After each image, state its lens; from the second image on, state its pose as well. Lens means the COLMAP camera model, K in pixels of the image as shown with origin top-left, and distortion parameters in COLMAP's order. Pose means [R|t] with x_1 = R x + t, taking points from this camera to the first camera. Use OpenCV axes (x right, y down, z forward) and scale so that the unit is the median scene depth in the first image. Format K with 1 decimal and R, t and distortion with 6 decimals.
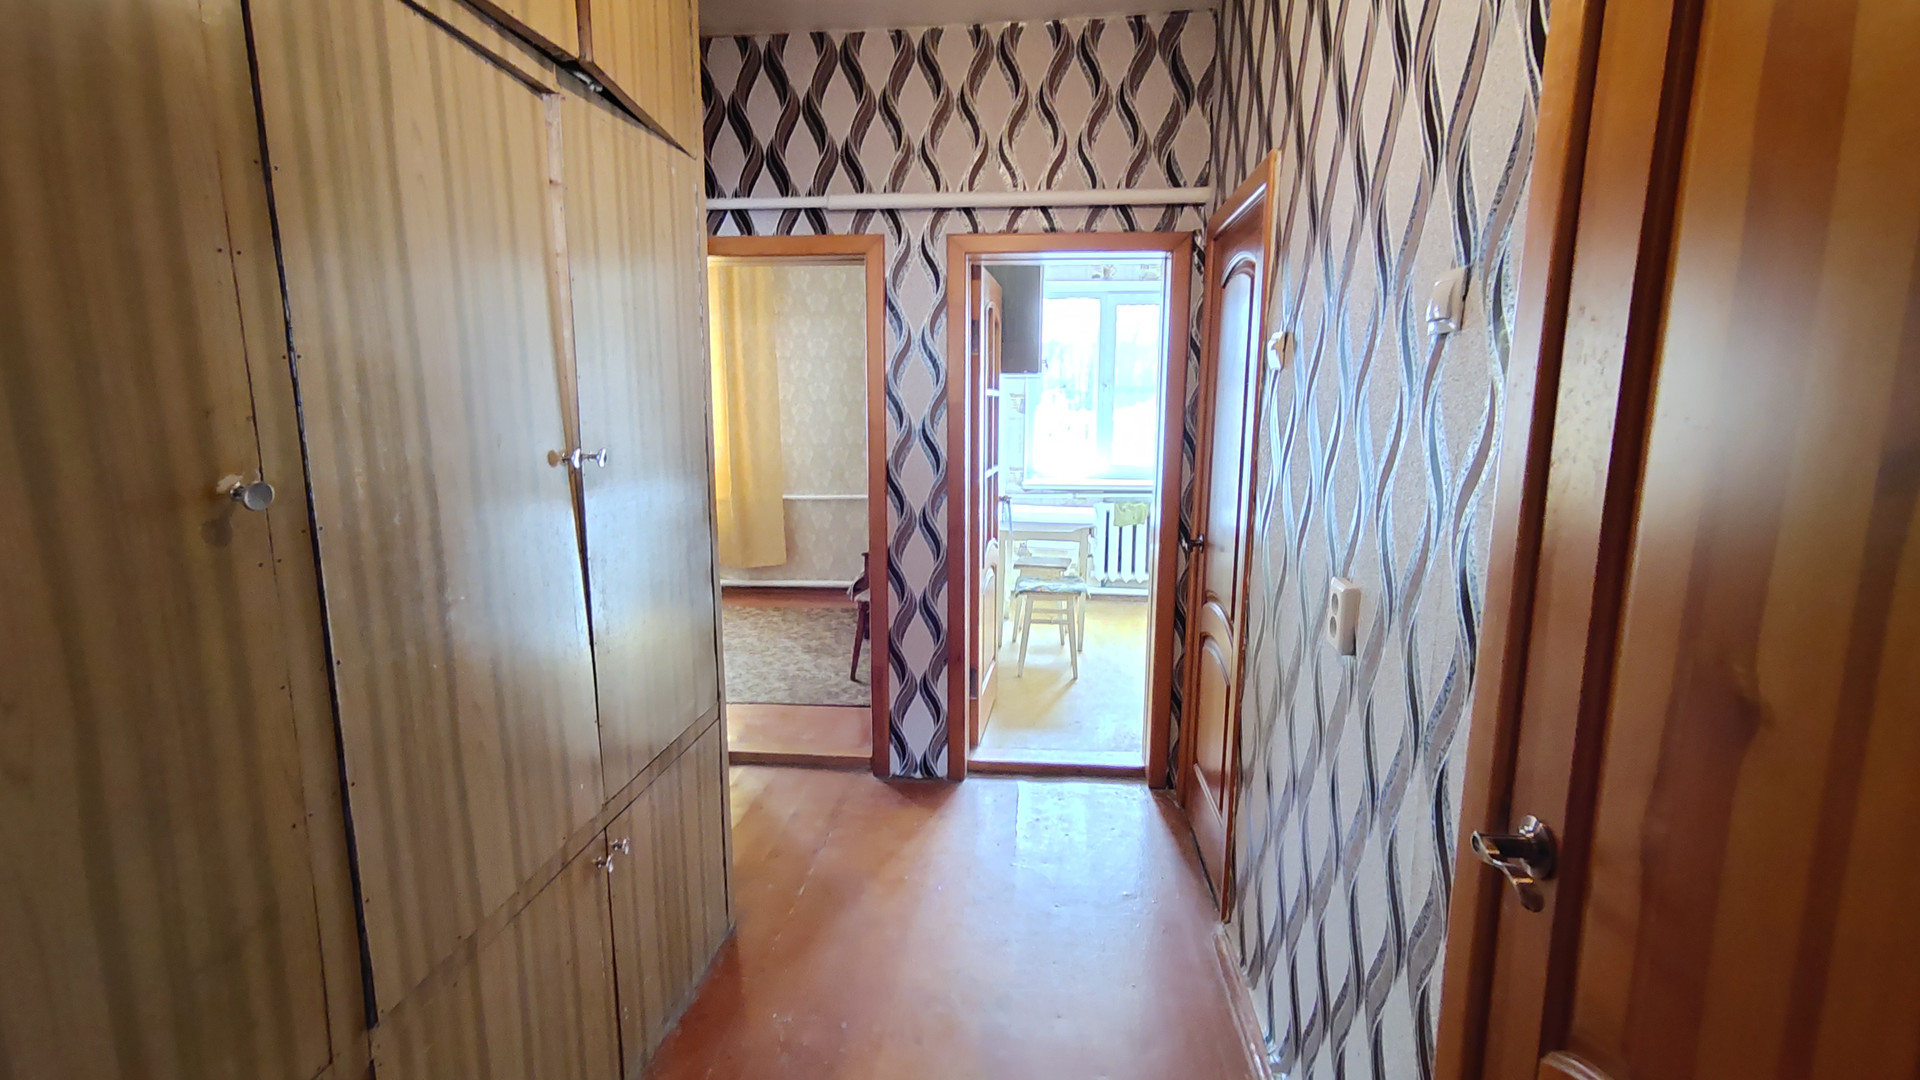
lens RADIAL K [[861.7, 0, 963.2], [0, 861.7, 541.7], [0, 0, 1]] dist [0.010064, 0.000201]
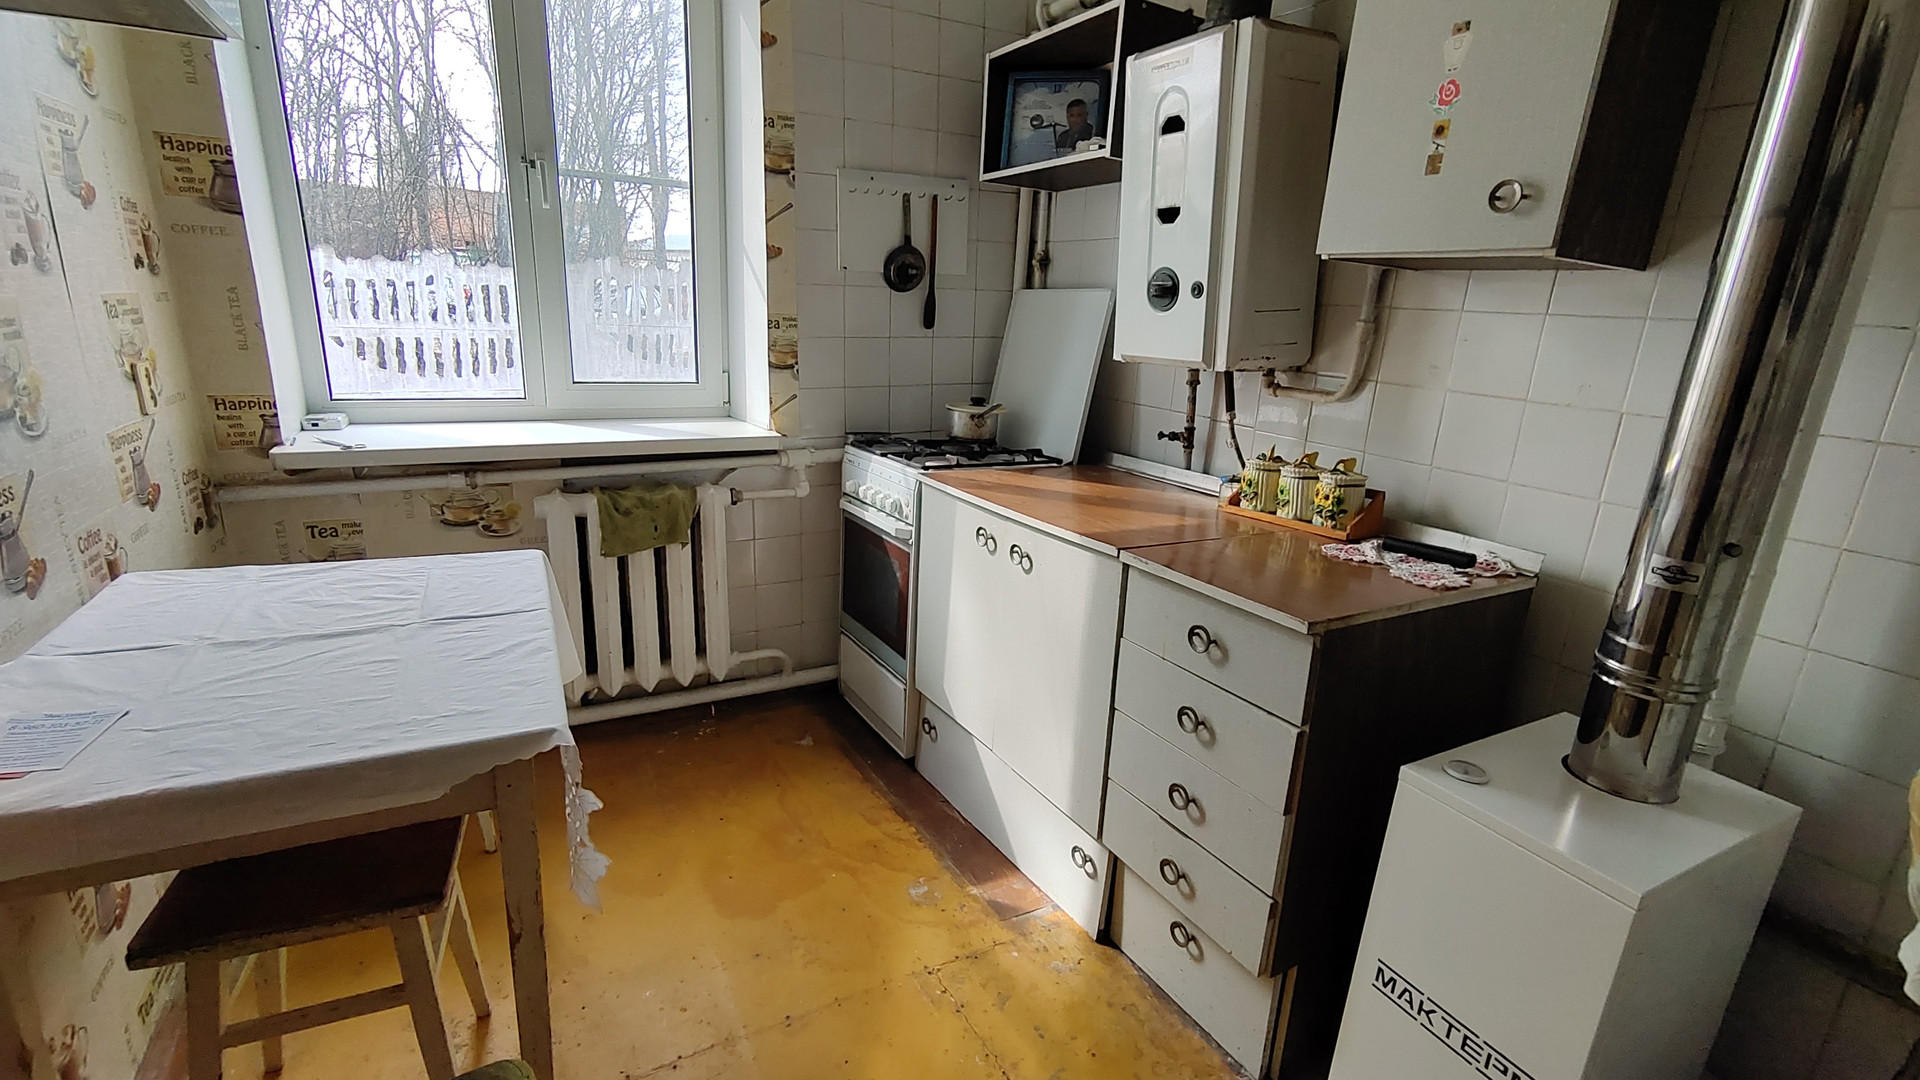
lens RADIAL K [[861.7, 0, 956.7], [0, 861.7, 547.3], [0, 0, 1]] dist [0.010064, 0.000201]
pose [[0.835459, -0.119820, 0.536332, 0.103332], [0.051594, 0.988733, 0.140519, -0.065926], [-0.547126, -0.089726, 0.832227, 0.606914]]
